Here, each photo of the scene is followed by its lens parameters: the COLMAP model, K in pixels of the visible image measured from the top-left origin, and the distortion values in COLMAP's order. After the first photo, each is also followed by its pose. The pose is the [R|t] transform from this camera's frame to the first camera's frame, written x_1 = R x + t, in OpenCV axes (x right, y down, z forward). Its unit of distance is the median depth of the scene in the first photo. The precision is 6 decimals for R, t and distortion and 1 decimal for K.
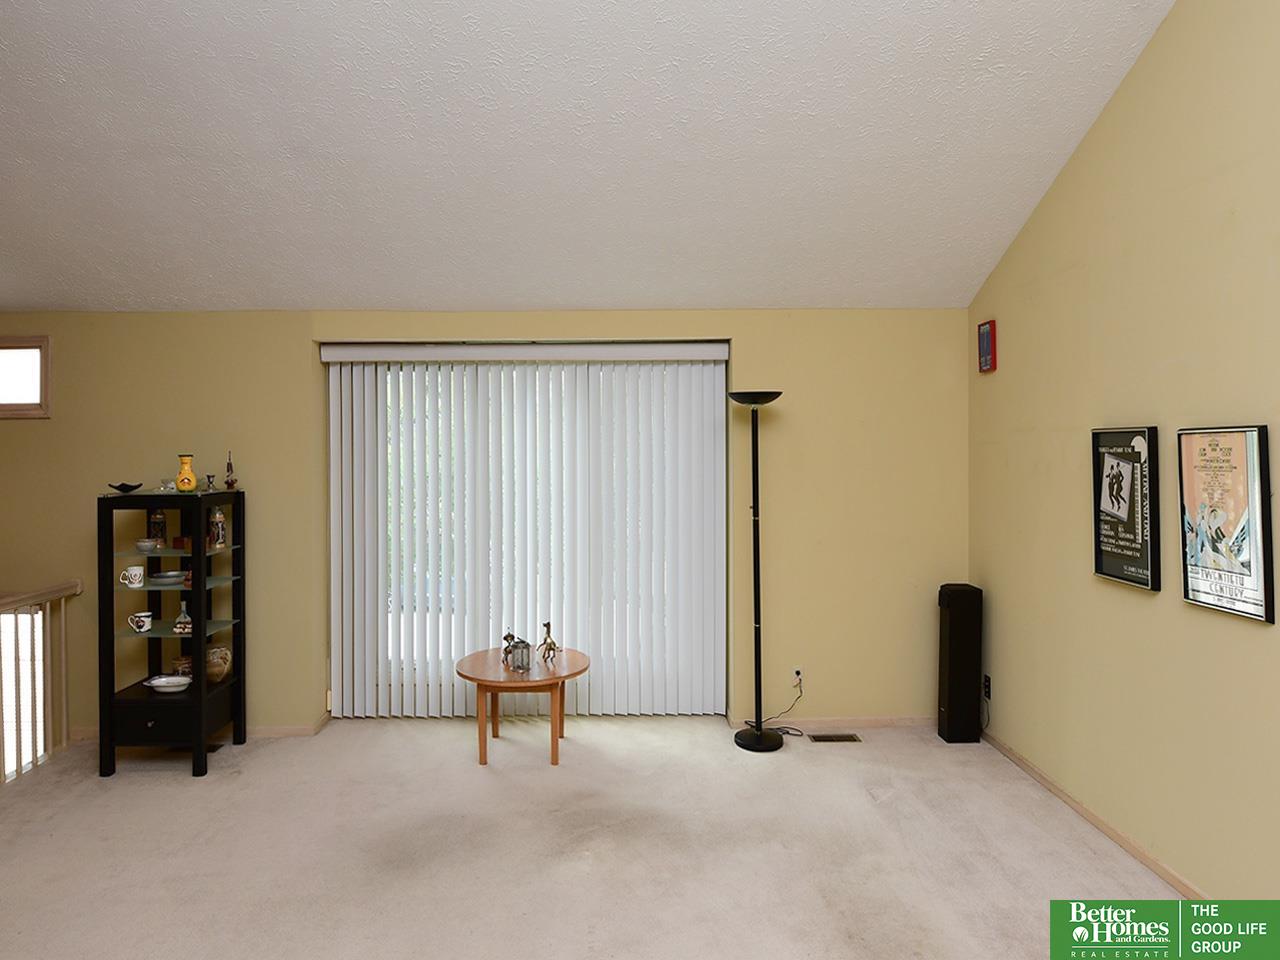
lens RADIAL K [[809.6, 0, 636.2], [0, 809.6, 449.7], [0, 0, 1]] dist [-0.002724, -0.000407]
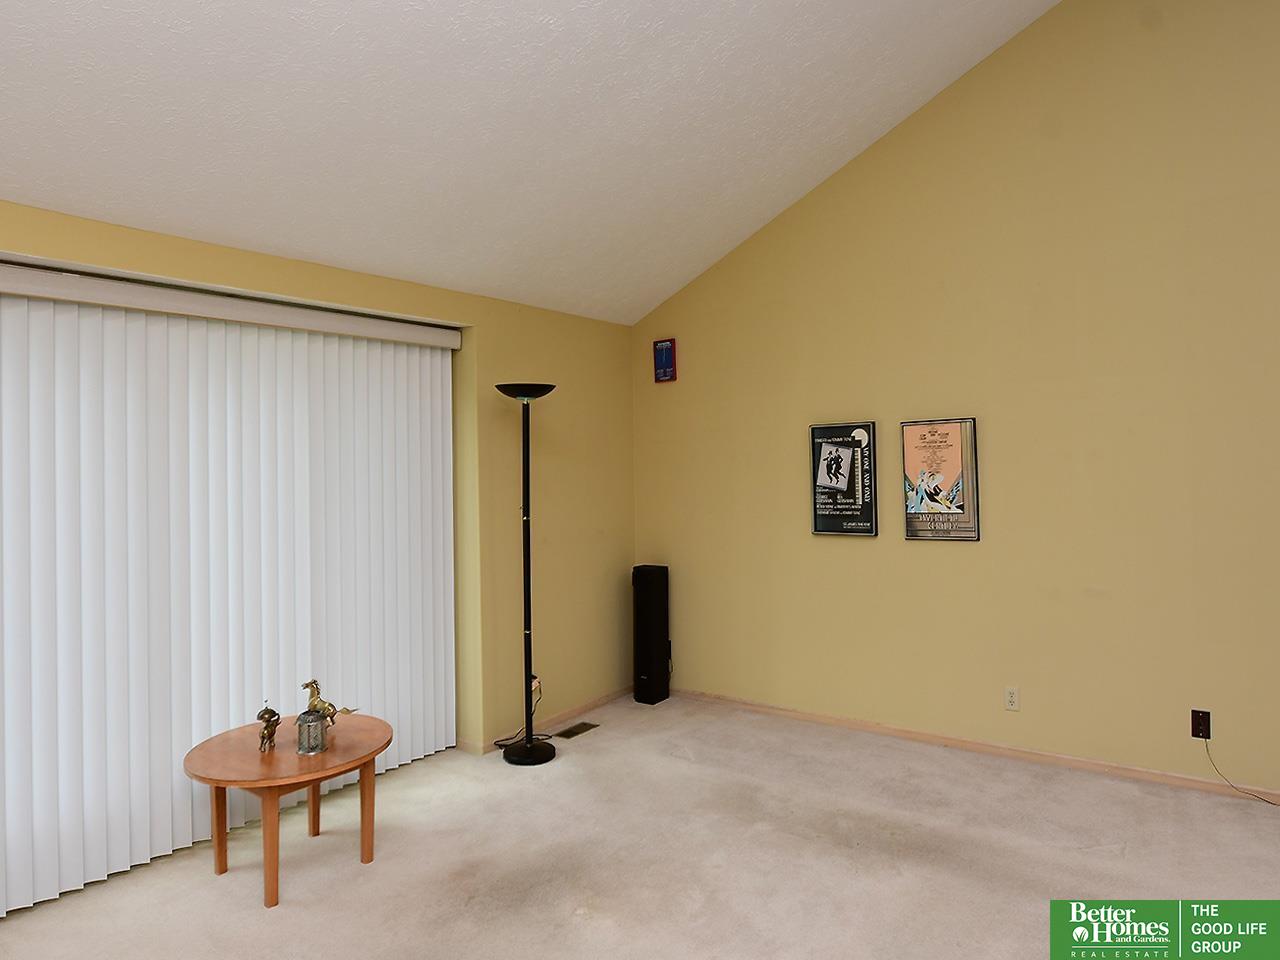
lens RADIAL K [[783.8, 0, 640.9], [0, 783.8, 462.2], [0, 0, 1]] dist [-0.000921, 0.000050]
pose [[0.607649, -0.009040, 0.794154, -0.655359], [0.027685, 0.999569, -0.009805, 0.041548], [-0.793723, 0.027944, 0.607637, 0.439000]]
